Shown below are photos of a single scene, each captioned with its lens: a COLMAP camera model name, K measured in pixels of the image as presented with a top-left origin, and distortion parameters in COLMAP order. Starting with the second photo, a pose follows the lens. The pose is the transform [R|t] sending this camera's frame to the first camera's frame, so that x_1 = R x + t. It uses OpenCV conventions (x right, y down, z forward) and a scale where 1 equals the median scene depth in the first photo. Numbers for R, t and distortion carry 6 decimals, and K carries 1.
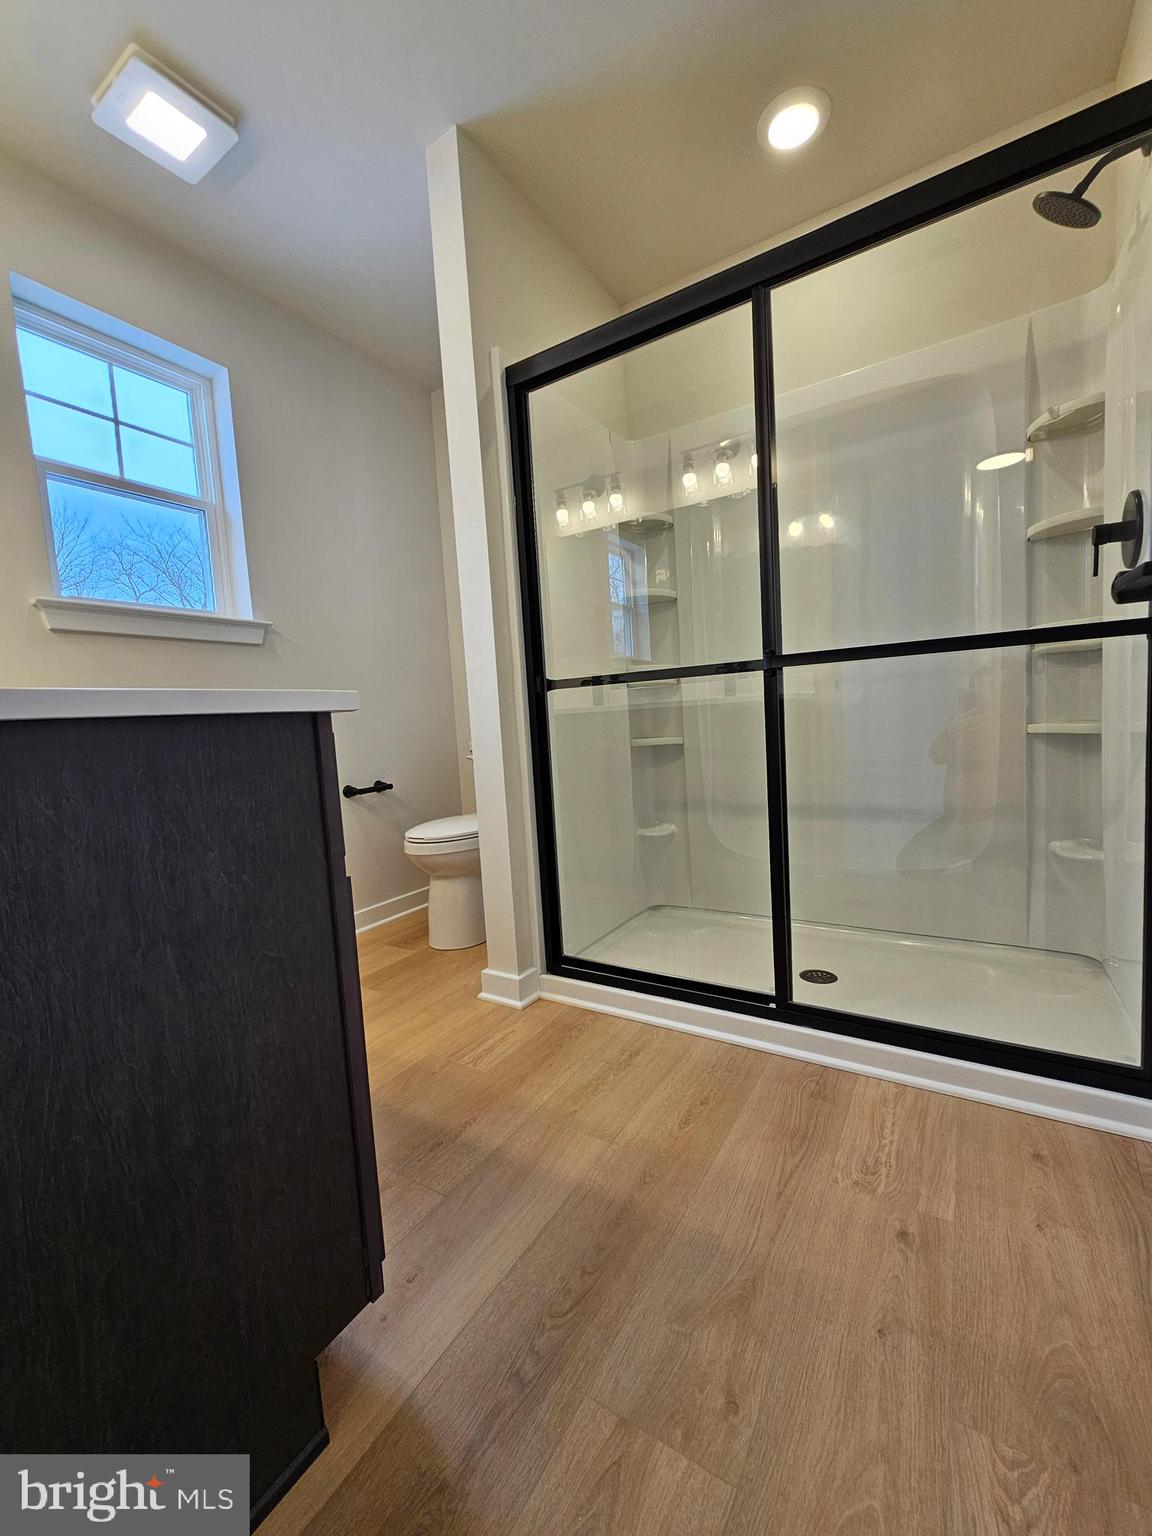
lens RADIAL K [[620.0, 0, 568.5], [0, 620.0, 757.1], [0, 0, 1]] dist [-0.001125, -0.000626]
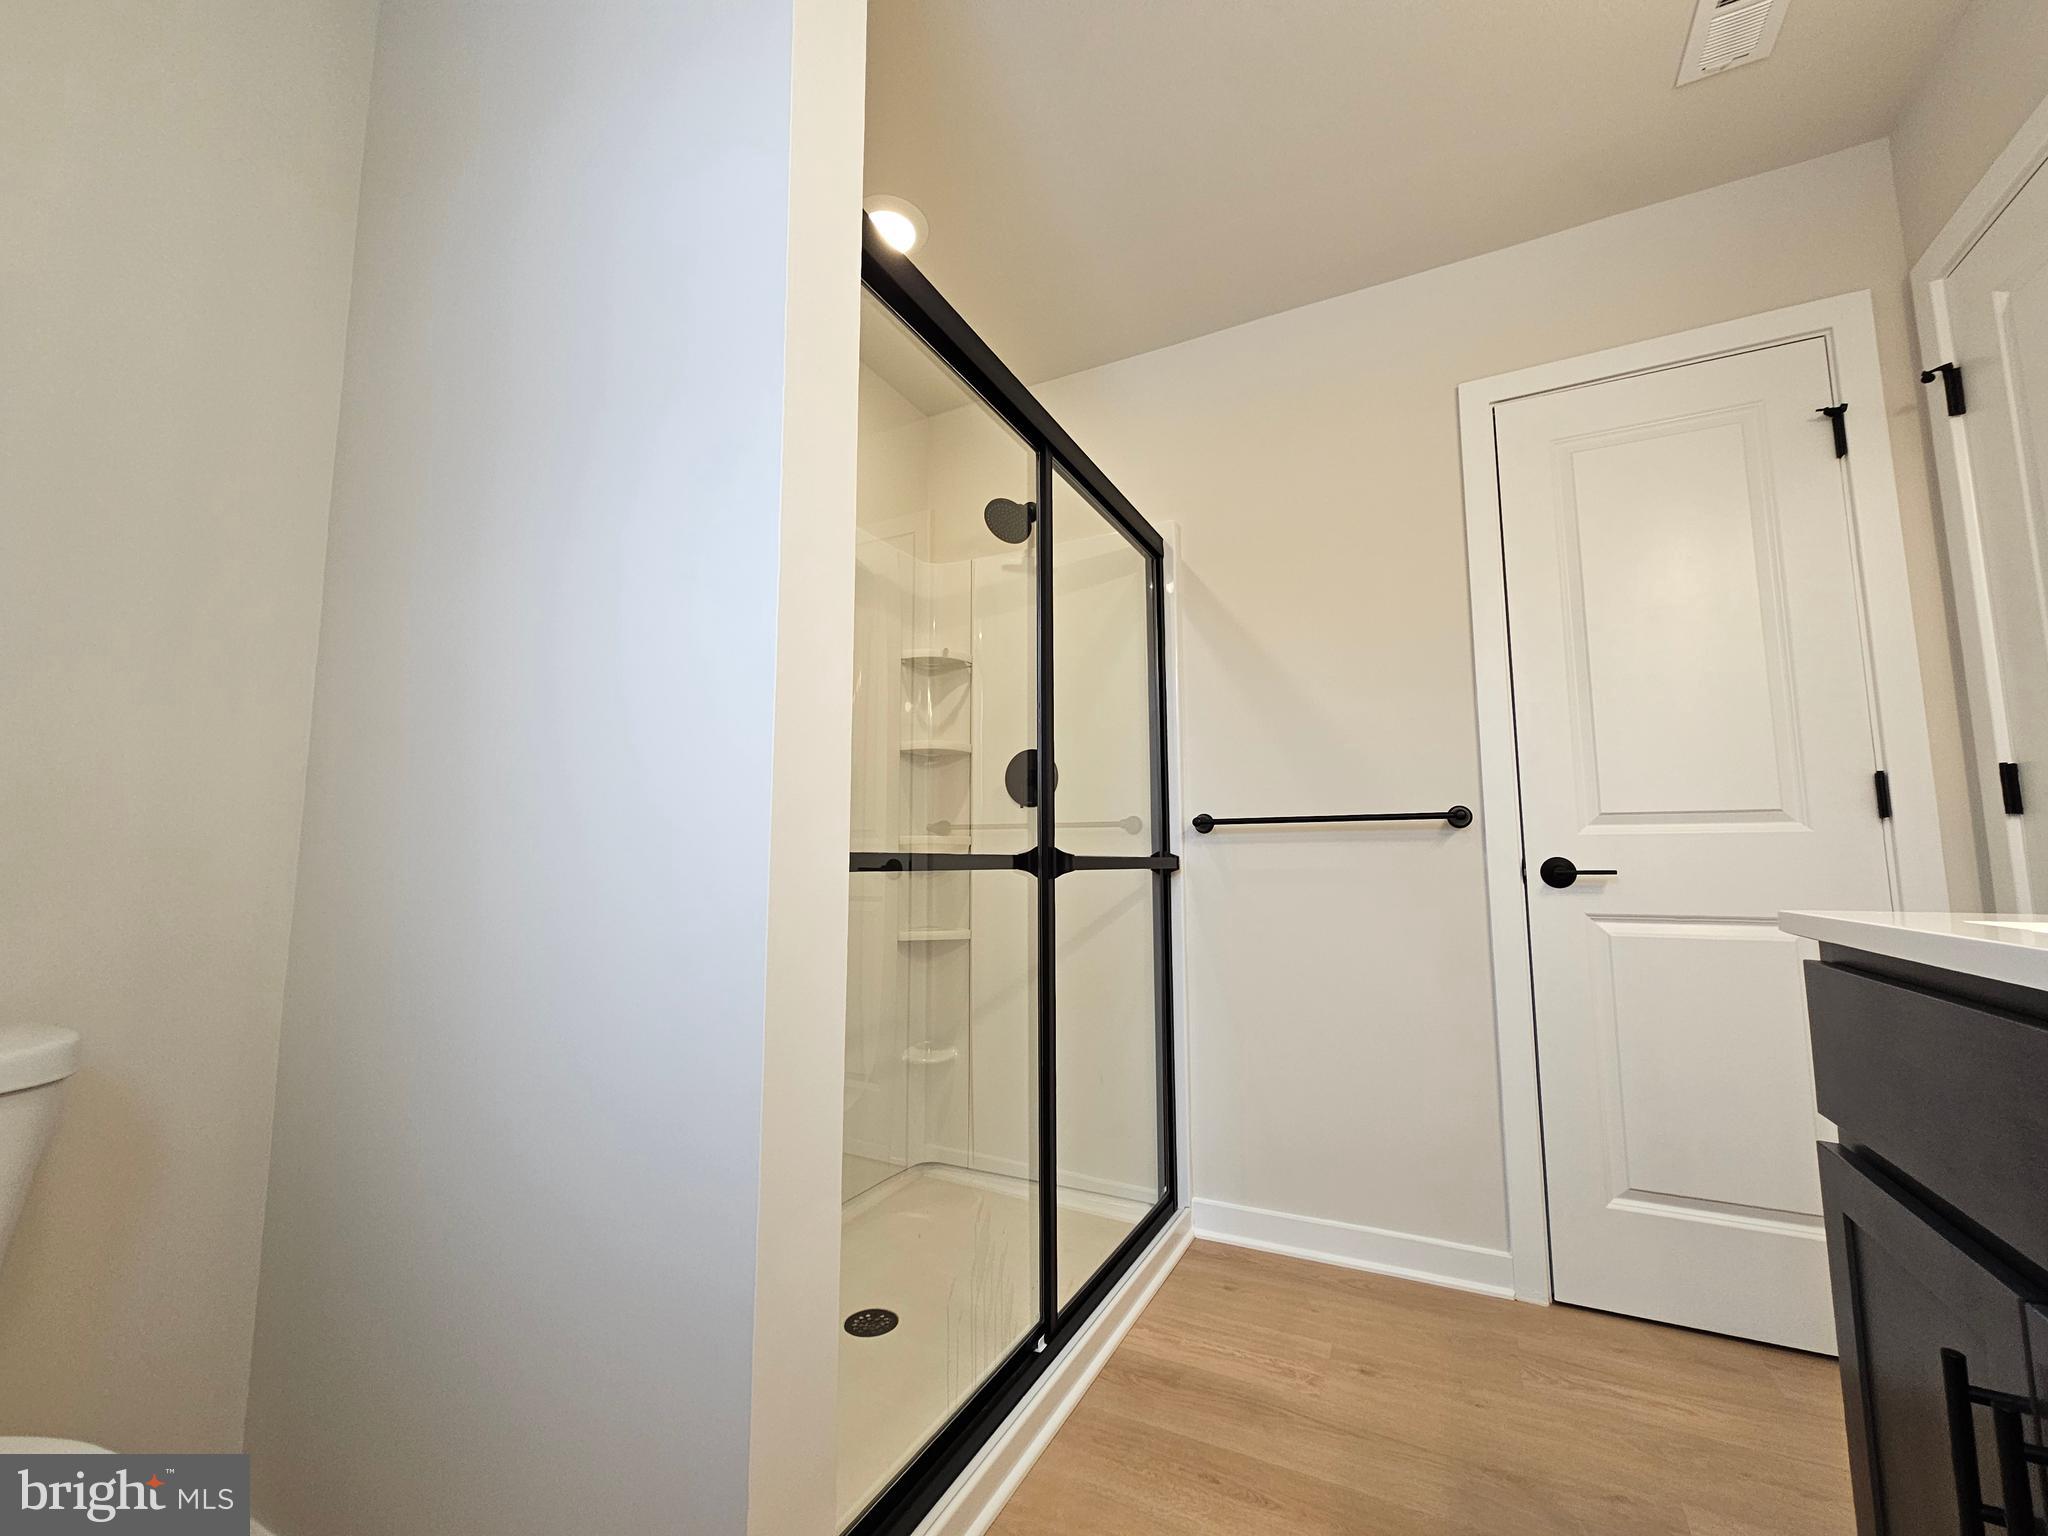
lens RADIAL K [[826.7, 0, 1027.5], [0, 826.7, 763.5], [0, 0, 1]] dist [-0.001125, -0.000626]
pose [[-0.082294, 0.185963, 0.979104, -0.879506], [0.077630, 0.980648, -0.179731, -0.091976], [-0.993580, 0.061217, -0.095138, 1.318487]]
